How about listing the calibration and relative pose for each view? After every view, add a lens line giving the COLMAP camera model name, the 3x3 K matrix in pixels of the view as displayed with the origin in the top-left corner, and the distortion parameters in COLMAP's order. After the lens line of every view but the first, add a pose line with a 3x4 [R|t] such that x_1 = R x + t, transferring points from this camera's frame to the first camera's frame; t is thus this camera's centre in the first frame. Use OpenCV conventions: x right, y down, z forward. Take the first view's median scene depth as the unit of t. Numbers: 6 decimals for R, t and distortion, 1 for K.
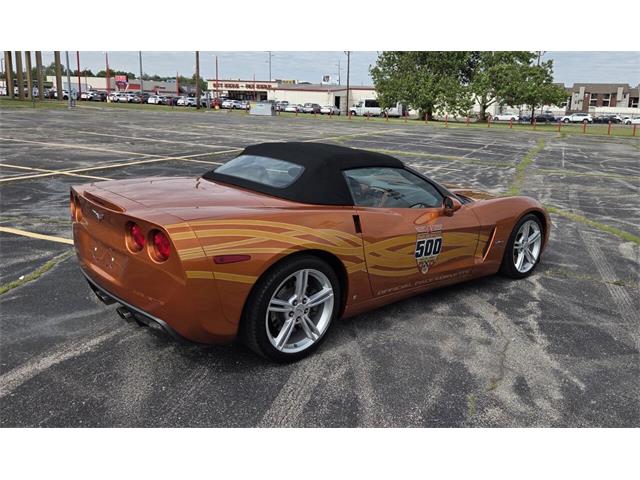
lens RADIAL K [[548.0, 0, 350.1], [0, 548.0, 203.8], [0, 0, 1]] dist [0.082407, -0.060760]
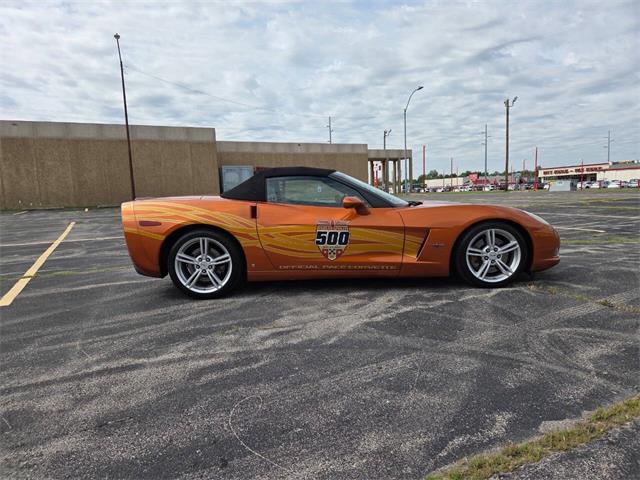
lens RADIAL K [[424.4, 0, 316.7], [0, 424.4, 235.3], [0, 0, 1]] dist [0.070620, -0.054991]
pose [[0.730724, 0.001636, -0.682671, 0.803436], [-0.060500, 0.996218, -0.062371, 0.141543], [0.679987, 0.086878, 0.728059, 0.295823]]
